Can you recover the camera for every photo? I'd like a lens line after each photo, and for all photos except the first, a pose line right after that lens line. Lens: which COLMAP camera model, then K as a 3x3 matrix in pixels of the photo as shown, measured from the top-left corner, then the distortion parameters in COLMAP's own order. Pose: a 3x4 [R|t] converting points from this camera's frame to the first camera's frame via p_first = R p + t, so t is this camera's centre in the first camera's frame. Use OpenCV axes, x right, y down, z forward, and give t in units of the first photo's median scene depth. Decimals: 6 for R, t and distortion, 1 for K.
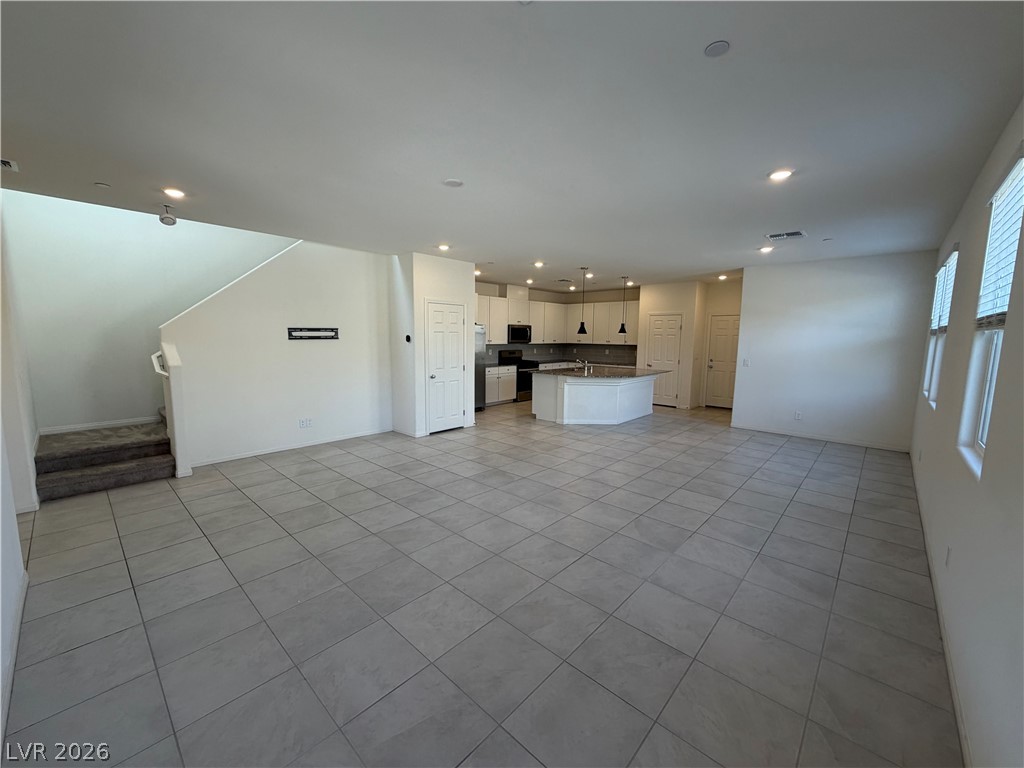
lens RADIAL K [[407.5, 0, 507.9], [0, 407.5, 384.6], [0, 0, 1]] dist [-0.002336, 0.000412]
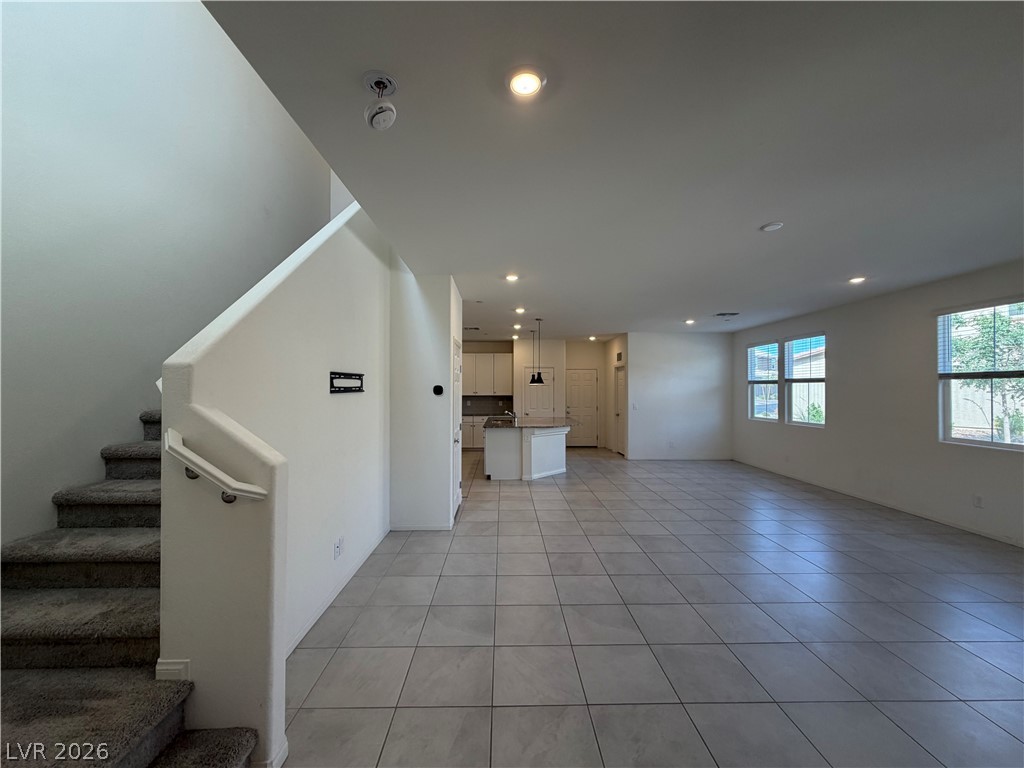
lens RADIAL K [[407.5, 0, 507.9], [0, 407.5, 384.6], [0, 0, 1]] dist [-0.002336, 0.000412]
pose [[0.724760, -0.001769, 0.688999, -0.729883], [0.090515, 0.991574, -0.092667, -0.051004], [-0.683030, 0.129526, 0.718814, 0.452070]]
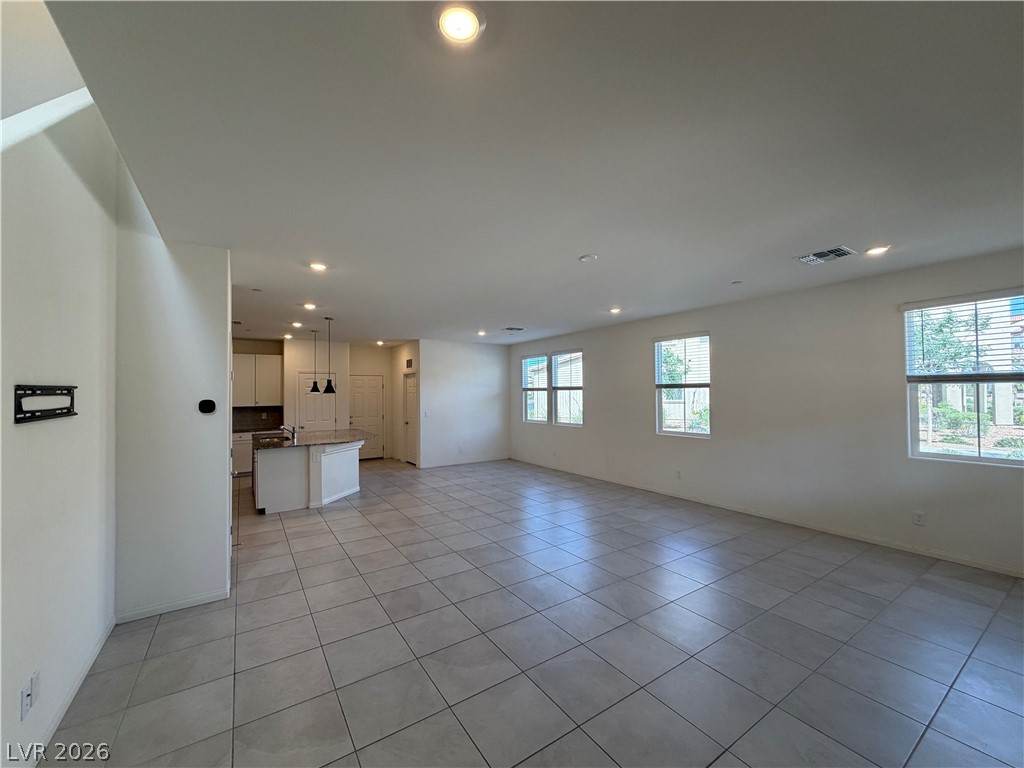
lens RADIAL K [[407.5, 0, 507.9], [0, 407.5, 384.6], [0, 0, 1]] dist [-0.002336, 0.000412]
pose [[0.241550, 0.006742, 0.970365, -0.731469], [0.130418, 0.990678, -0.039348, -0.079635], [-0.961585, 0.136057, 0.238419, 0.575371]]
